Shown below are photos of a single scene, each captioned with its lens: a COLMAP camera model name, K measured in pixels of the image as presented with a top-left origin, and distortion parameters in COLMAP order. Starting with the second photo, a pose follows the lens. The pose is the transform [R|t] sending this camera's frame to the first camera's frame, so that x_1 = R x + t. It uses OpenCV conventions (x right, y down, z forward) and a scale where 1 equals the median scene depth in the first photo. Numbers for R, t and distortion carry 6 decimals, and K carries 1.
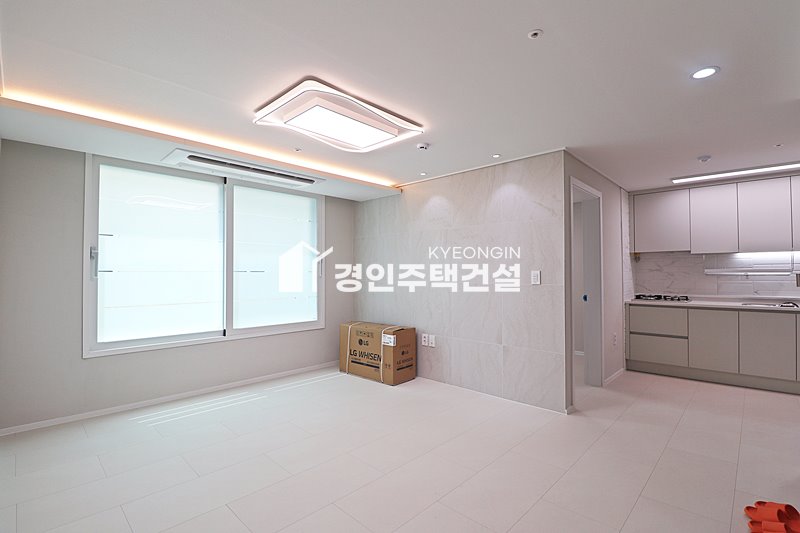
lens RADIAL K [[372.6, 0, 407.5], [0, 372.6, 267.5], [0, 0, 1]] dist [-0.012660, -0.001677]
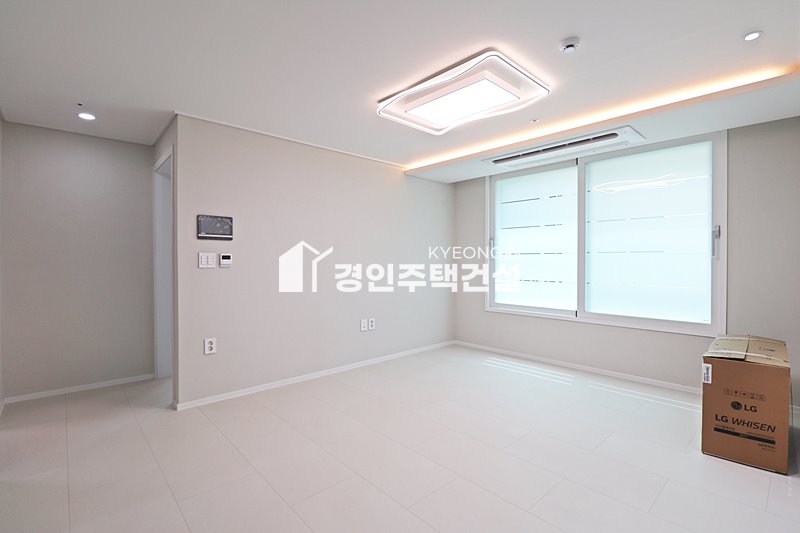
lens RADIAL K [[372.6, 0, 401.5], [0, 372.6, 264.3], [0, 0, 1]] dist [-0.012660, -0.001677]
pose [[-0.074738, 0.010691, -0.997146, 0.525345], [0.011096, 0.999890, 0.009888, 0.025713], [0.997141, -0.010325, -0.074849, 0.580209]]
